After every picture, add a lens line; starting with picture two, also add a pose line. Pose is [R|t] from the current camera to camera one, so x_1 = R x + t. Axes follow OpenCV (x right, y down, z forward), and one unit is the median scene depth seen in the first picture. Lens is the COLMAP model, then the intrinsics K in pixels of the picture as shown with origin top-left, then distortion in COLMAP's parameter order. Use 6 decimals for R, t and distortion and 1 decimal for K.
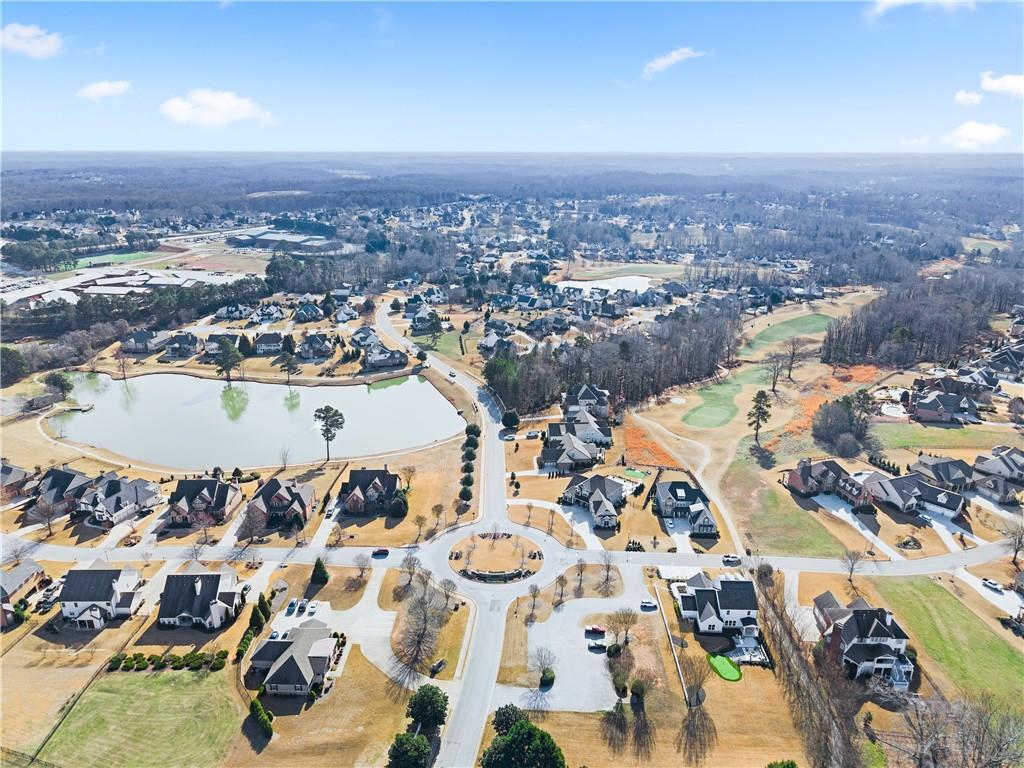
lens RADIAL K [[687.3, 0, 500.2], [0, 687.3, 383.6], [0, 0, 1]] dist [0.048584, -0.055666]
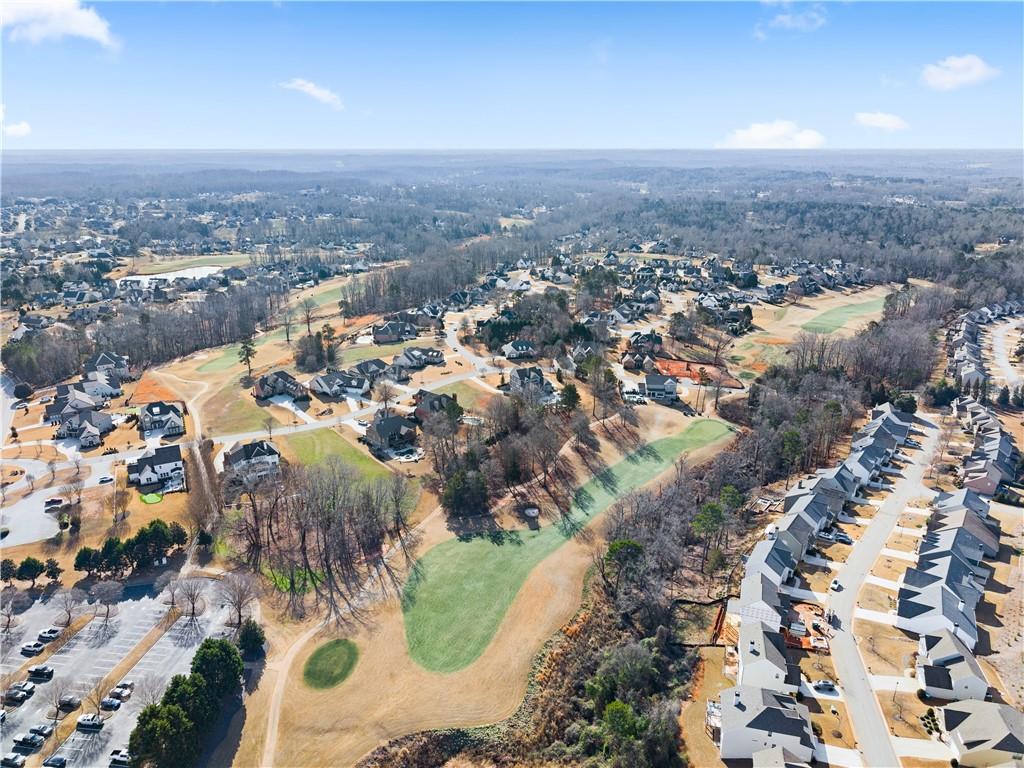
lens RADIAL K [[687.3, 0, 500.2], [0, 687.3, 383.6], [0, 0, 1]] dist [0.048584, -0.055666]
pose [[0.872639, -0.162738, 0.460454, 0.088642], [0.161326, 0.985976, 0.042733, 0.060134], [-0.460951, 0.036992, 0.886654, -0.177689]]
